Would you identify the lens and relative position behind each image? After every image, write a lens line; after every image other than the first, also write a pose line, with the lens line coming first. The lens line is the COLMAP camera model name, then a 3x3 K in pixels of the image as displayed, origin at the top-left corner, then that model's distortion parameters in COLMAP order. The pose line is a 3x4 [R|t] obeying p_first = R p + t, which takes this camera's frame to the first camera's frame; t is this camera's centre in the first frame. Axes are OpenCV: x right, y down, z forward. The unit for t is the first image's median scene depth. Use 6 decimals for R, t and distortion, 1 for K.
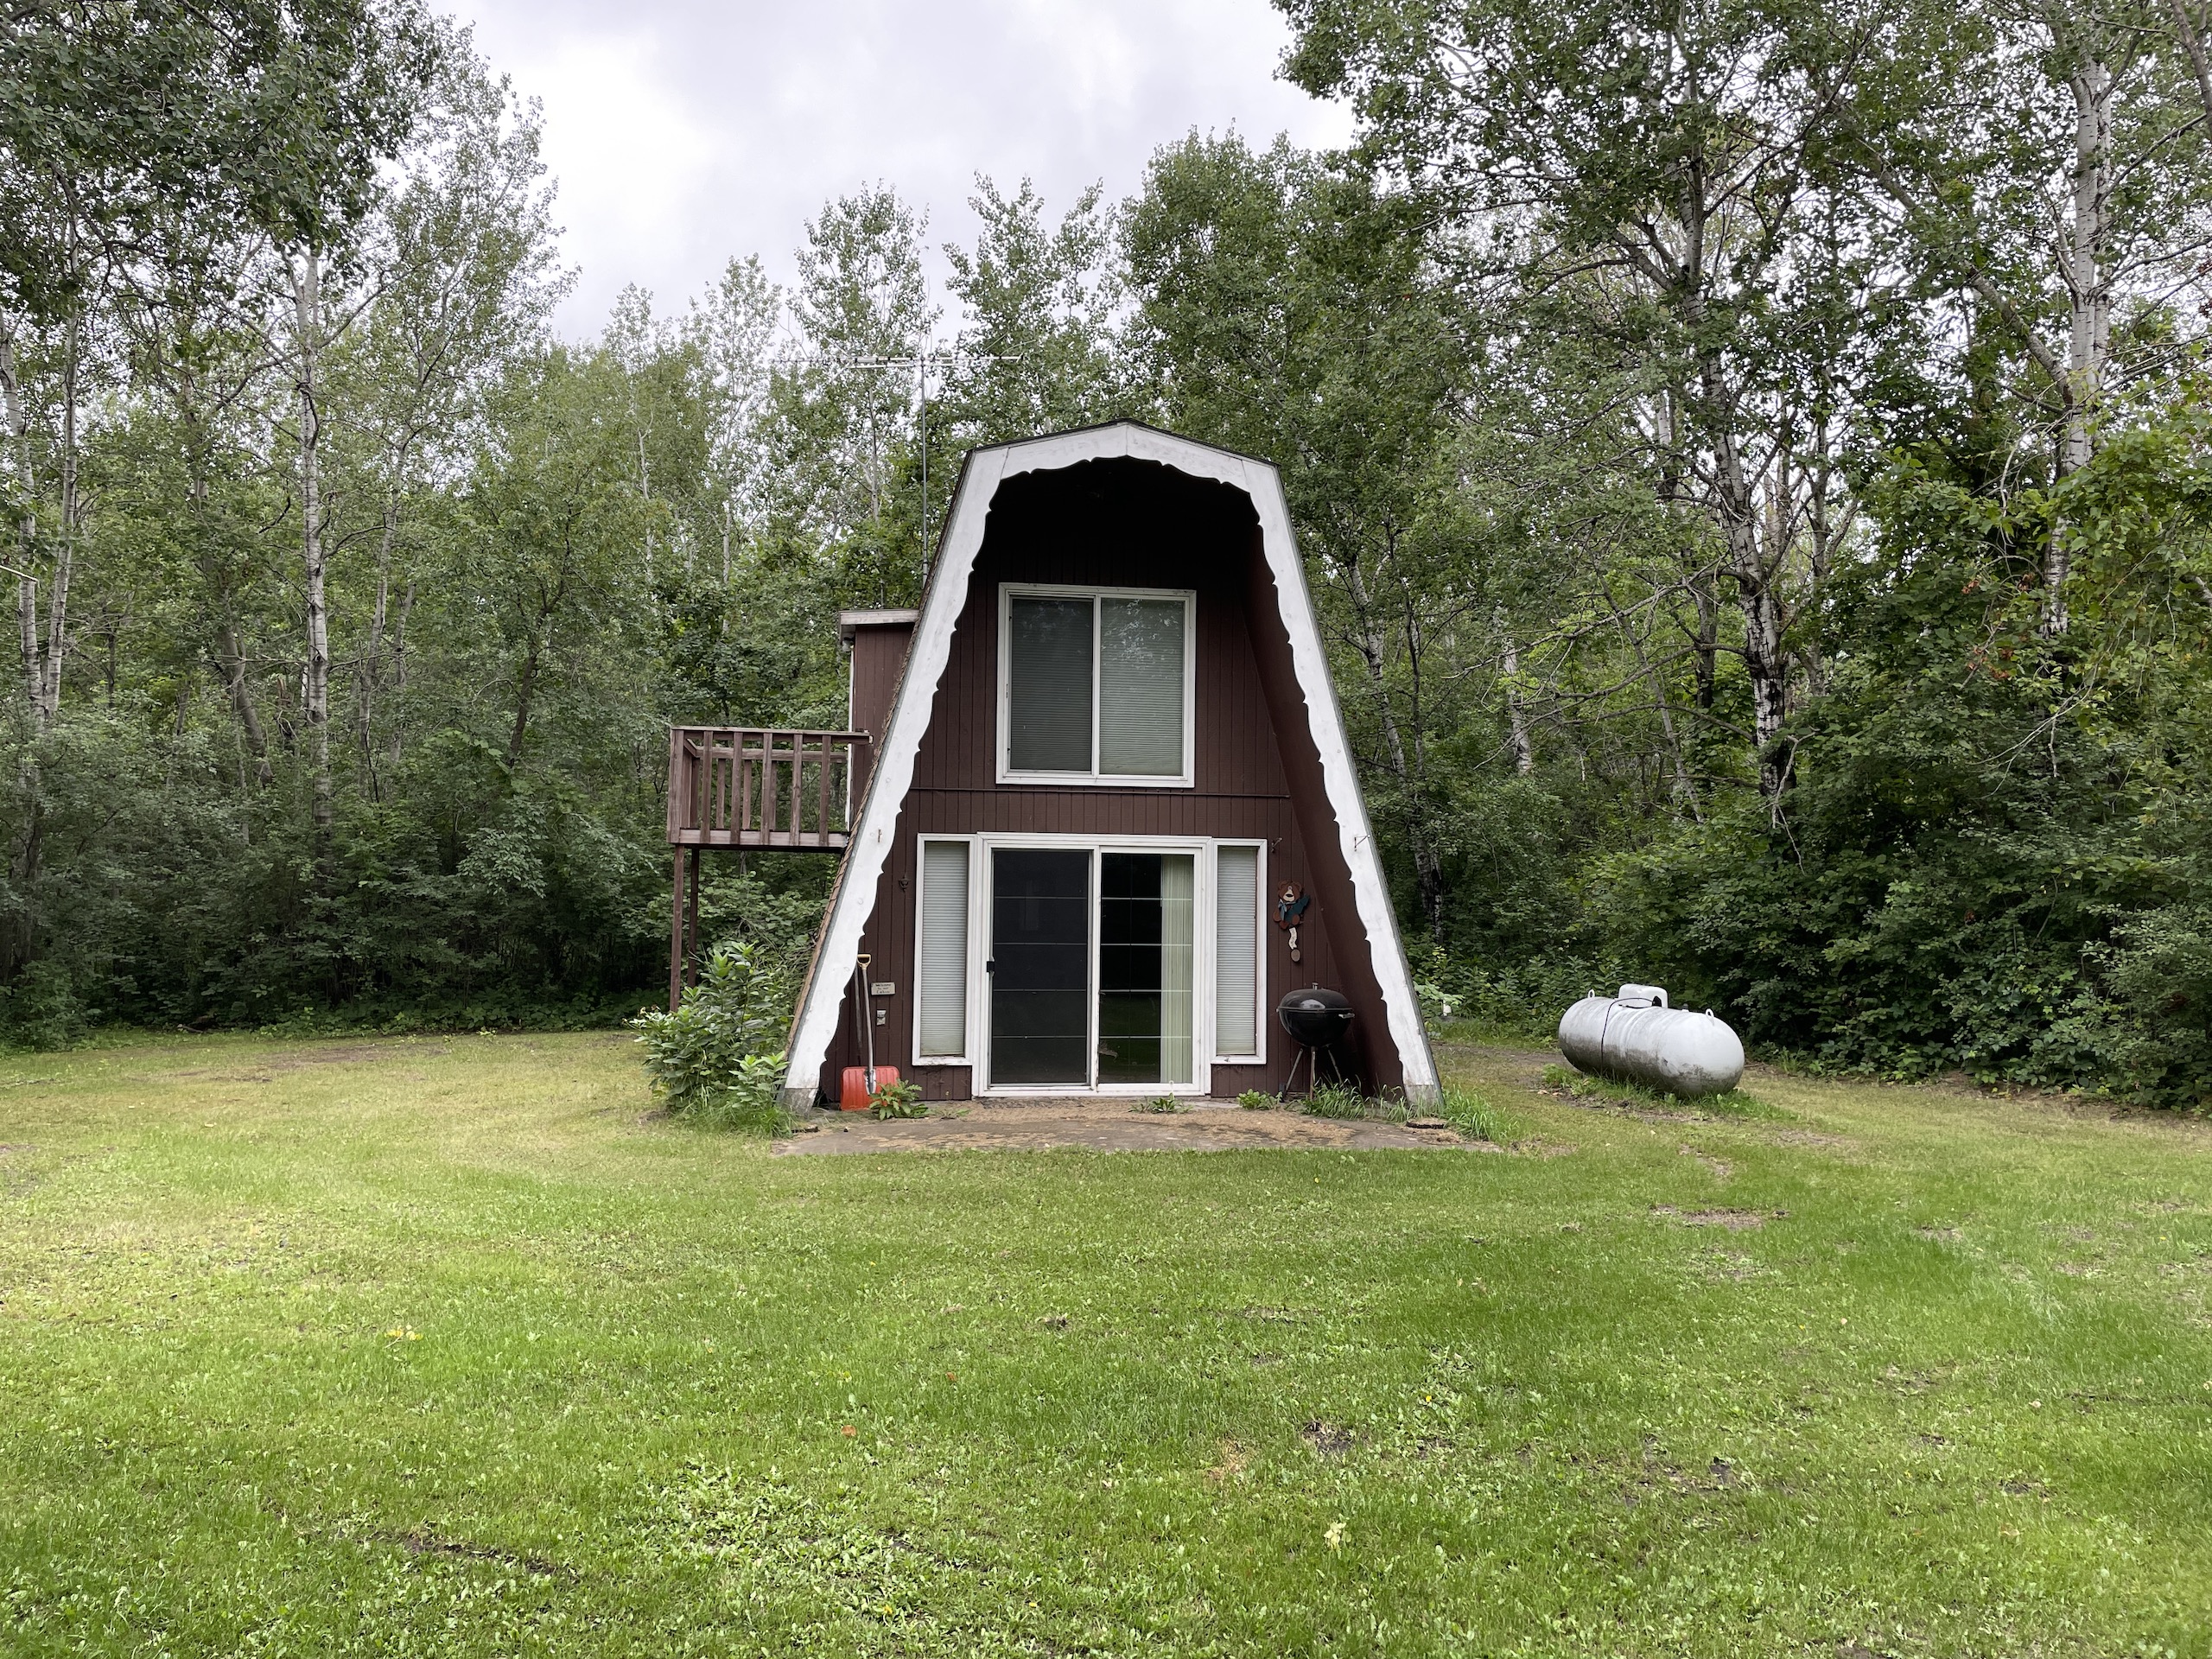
lens RADIAL K [[1698.2, 0, 1095.2], [0, 1698.2, 822.5], [0, 0, 1]] dist [0.078578, -0.101979]
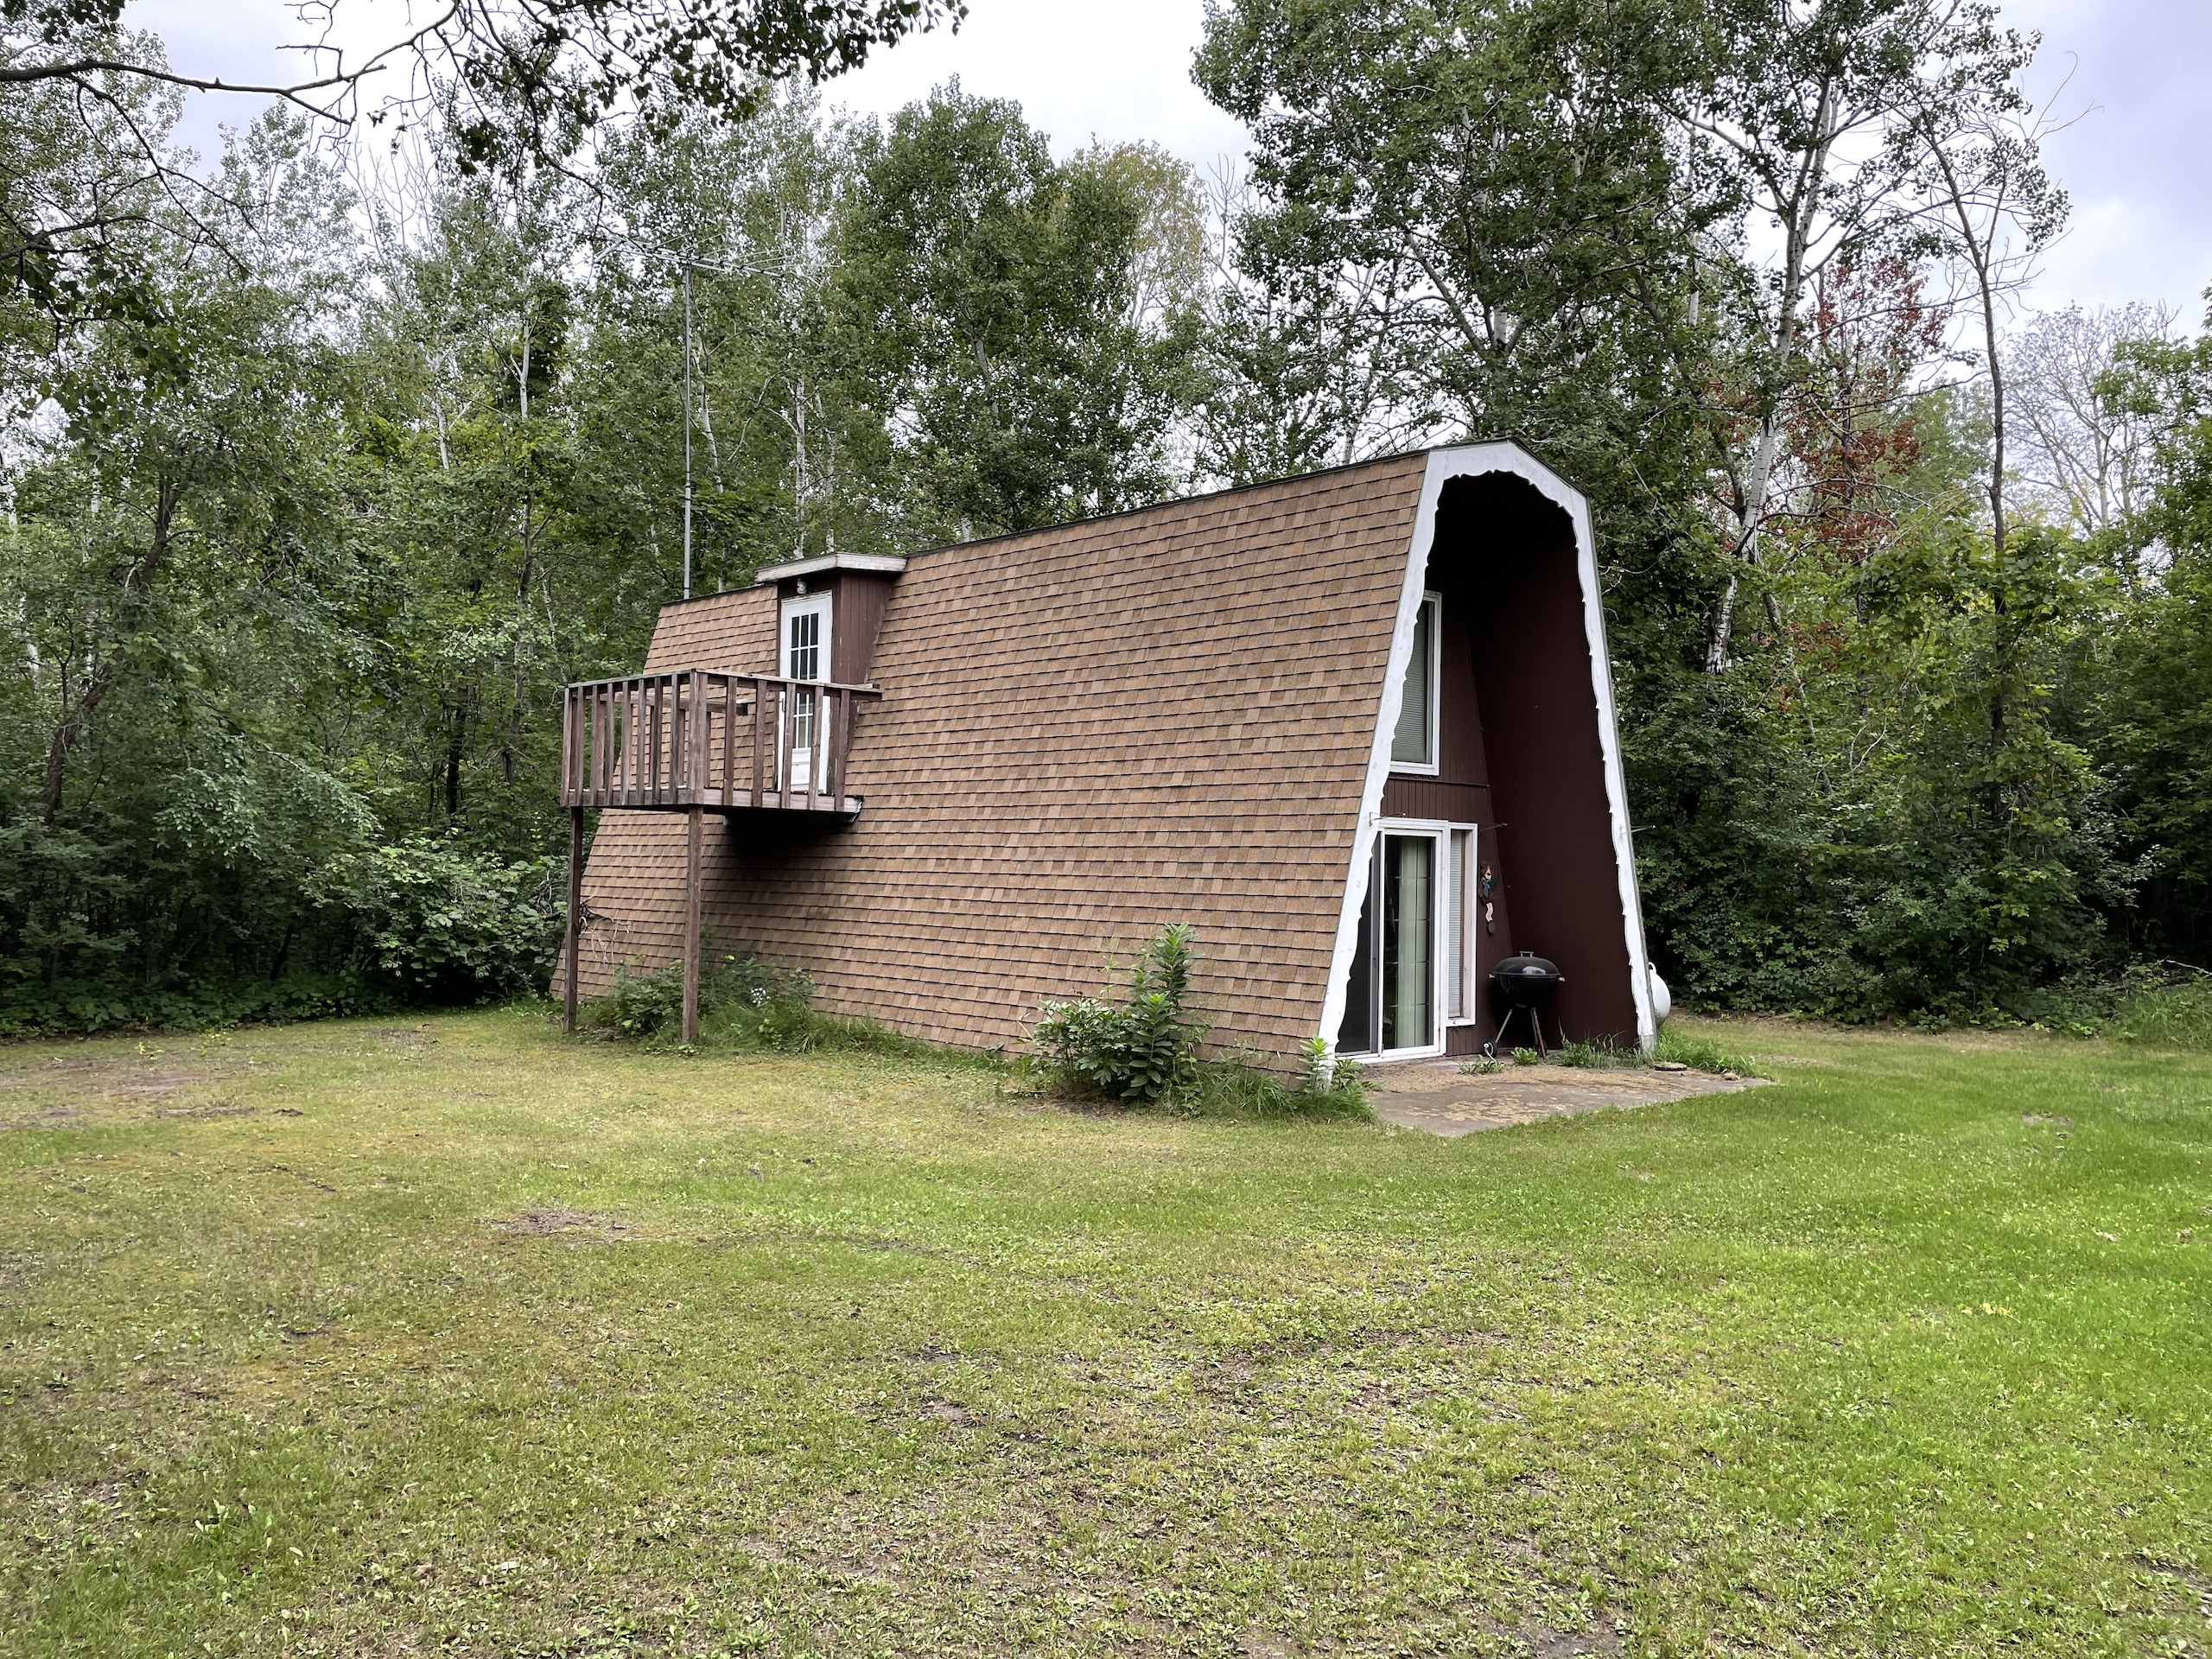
lens RADIAL K [[1698.2, 0, 1093.8], [0, 1698.2, 831.5], [0, 0, 1]] dist [0.078578, -0.101979]
pose [[0.824000, 0.013762, 0.566422, -0.743708], [-0.034877, 0.999041, 0.026463, -0.005547], [-0.565515, -0.041561, 0.823690, 0.226980]]
